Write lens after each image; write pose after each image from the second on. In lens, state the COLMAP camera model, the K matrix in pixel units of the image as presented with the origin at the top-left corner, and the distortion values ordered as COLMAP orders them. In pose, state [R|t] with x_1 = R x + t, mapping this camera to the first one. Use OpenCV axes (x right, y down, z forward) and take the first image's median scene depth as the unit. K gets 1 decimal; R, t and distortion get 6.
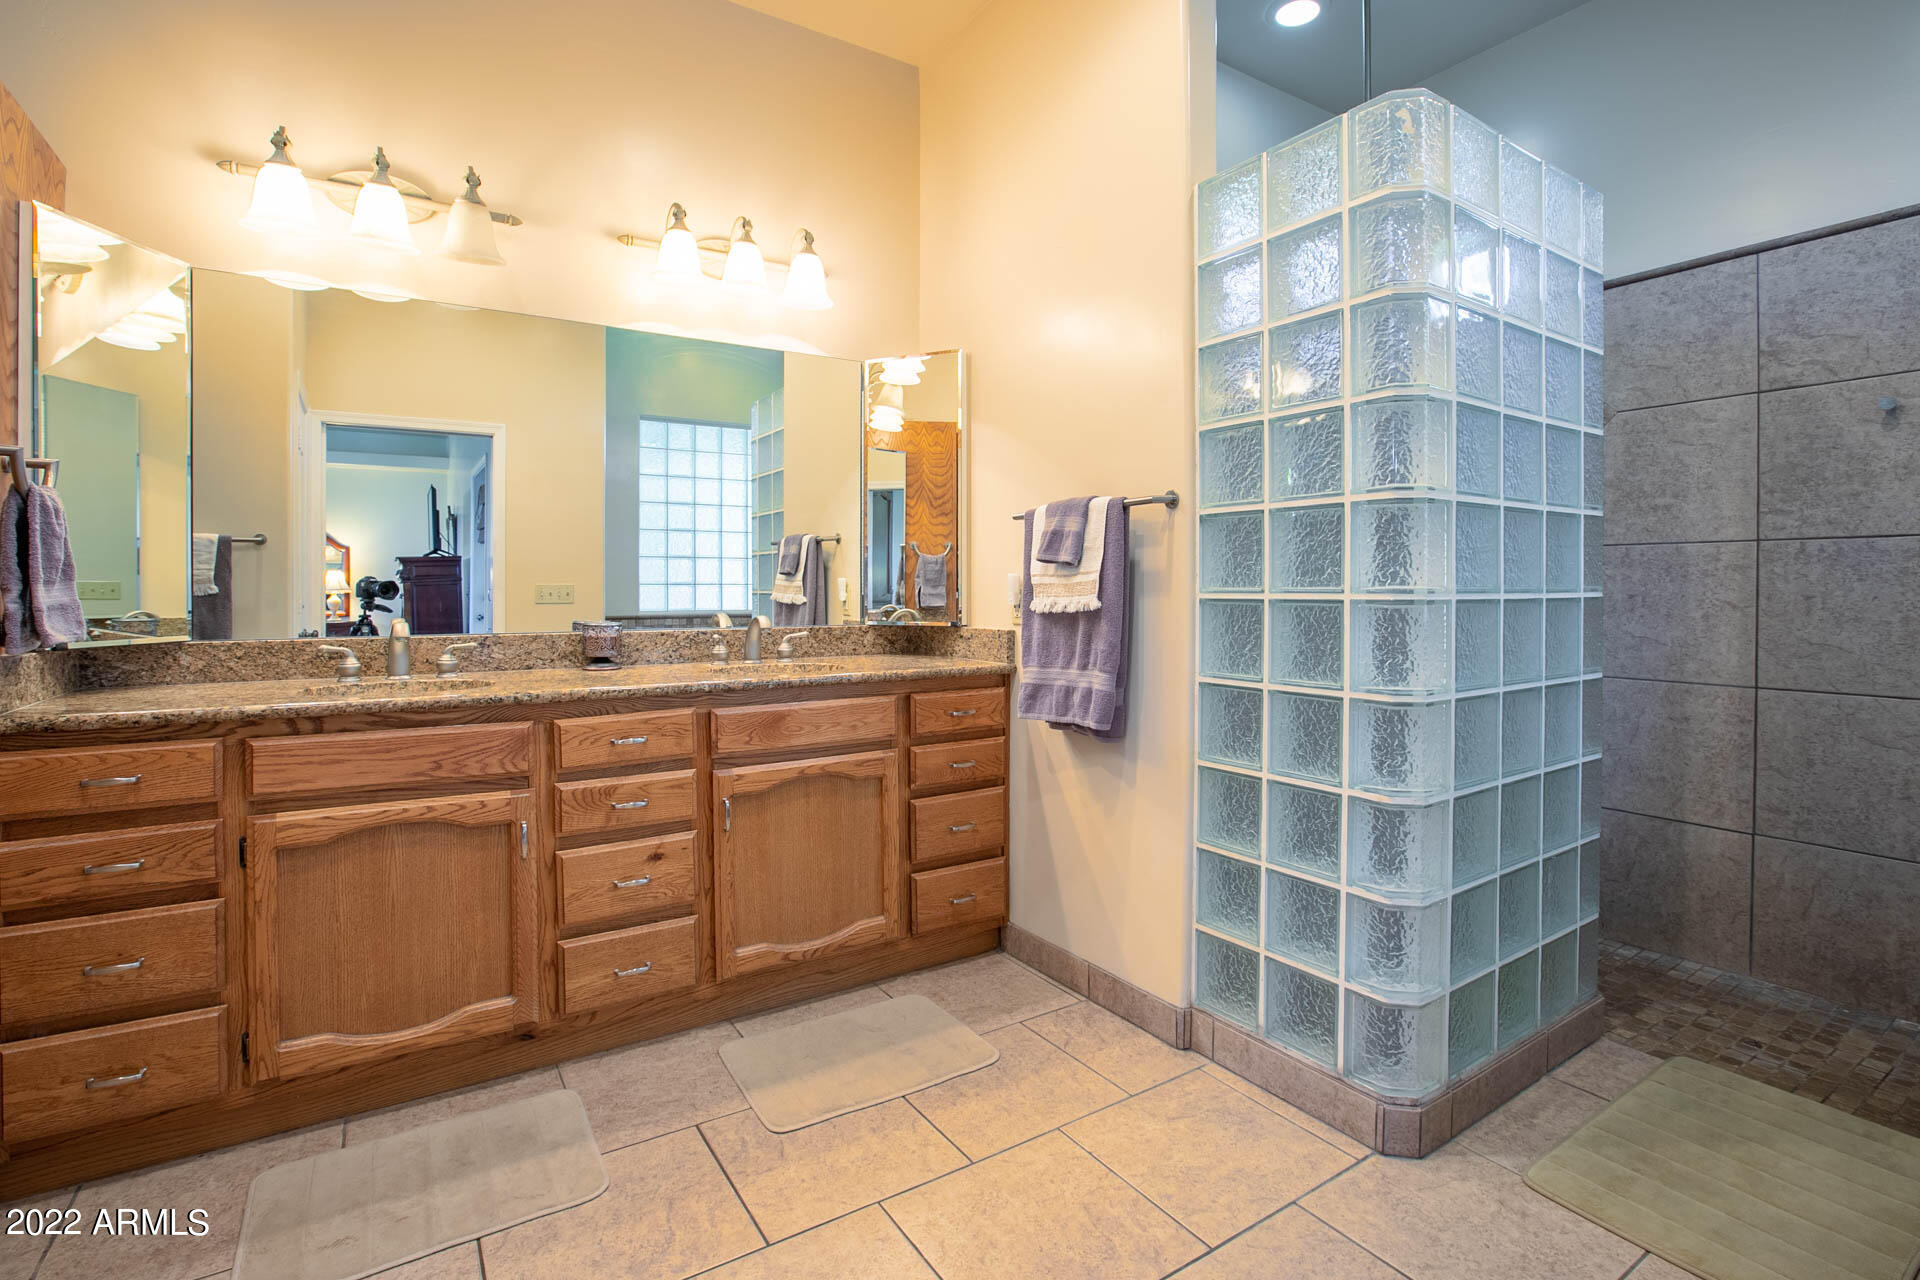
lens RADIAL K [[908.8, 0, 971.6], [0, 908.8, 589.1], [0, 0, 1]] dist [-0.069323, 0.022102]
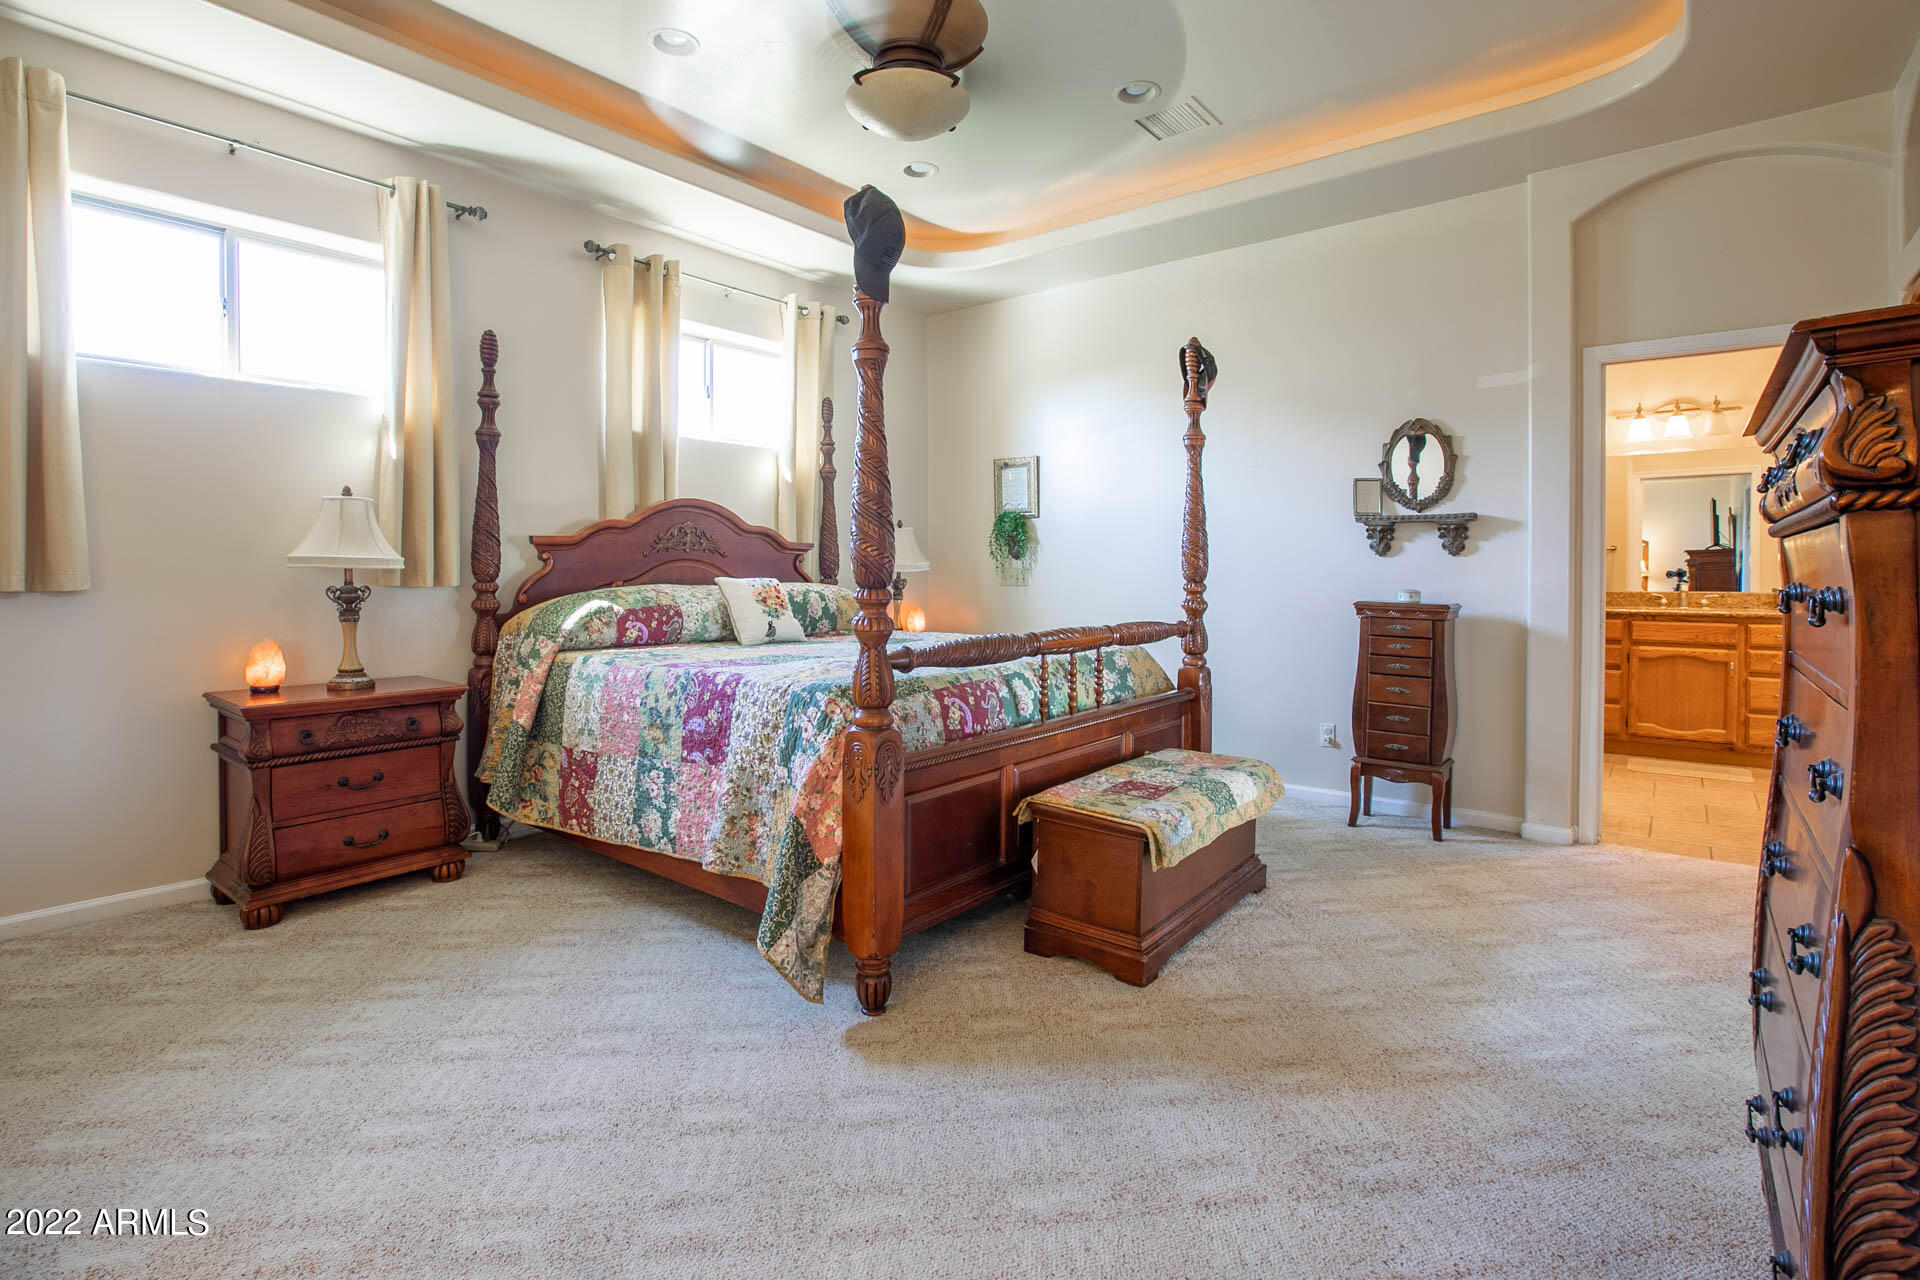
lens RADIAL K [[908.8, 0, 971.6], [0, 908.8, 589.1], [0, 0, 1]] dist [-0.069323, 0.022102]
pose [[0.304830, 0.017394, -0.952248, 0.624224], [0.001069, 0.999826, 0.018606, -0.001452], [0.952406, -0.006690, 0.304758, -0.950735]]
